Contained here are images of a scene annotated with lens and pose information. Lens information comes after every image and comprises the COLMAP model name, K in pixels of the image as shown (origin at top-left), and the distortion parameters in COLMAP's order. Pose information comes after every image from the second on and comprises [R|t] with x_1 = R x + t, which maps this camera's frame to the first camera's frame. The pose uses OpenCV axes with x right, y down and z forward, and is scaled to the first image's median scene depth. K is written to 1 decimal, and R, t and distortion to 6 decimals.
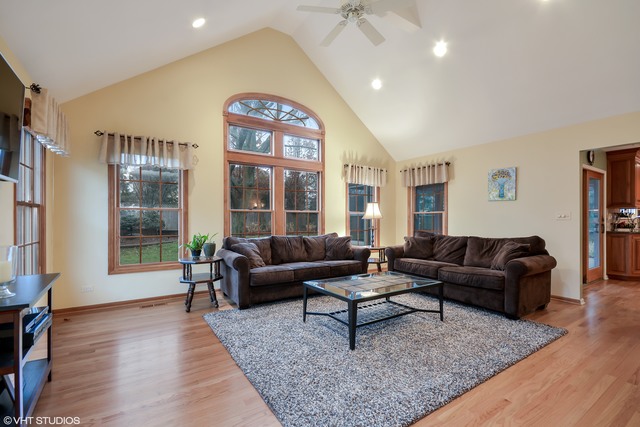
lens RADIAL K [[292.1, 0, 320.0], [0, 292.1, 213.5], [0, 0, 1]] dist [0.001588, -0.008418]
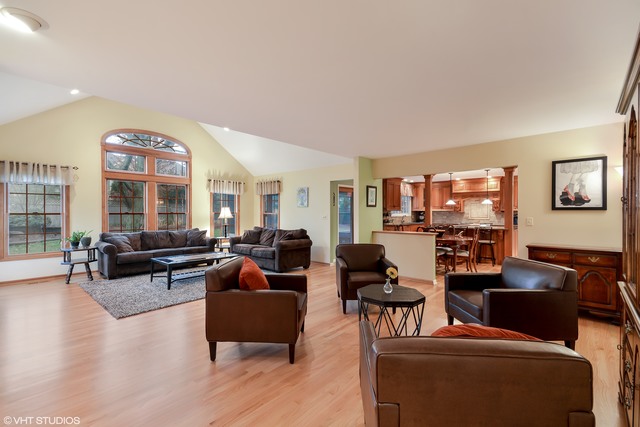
lens RADIAL K [[279.2, 0, 321.4], [0, 279.2, 209.4], [0, 0, 1]] dist [0.026389, -0.012133]
pose [[0.963261, 0.002057, 0.268559, 0.340804], [-0.003391, 0.999984, 0.004504, -0.042948], [-0.268546, -0.005249, 0.963253, -0.617324]]
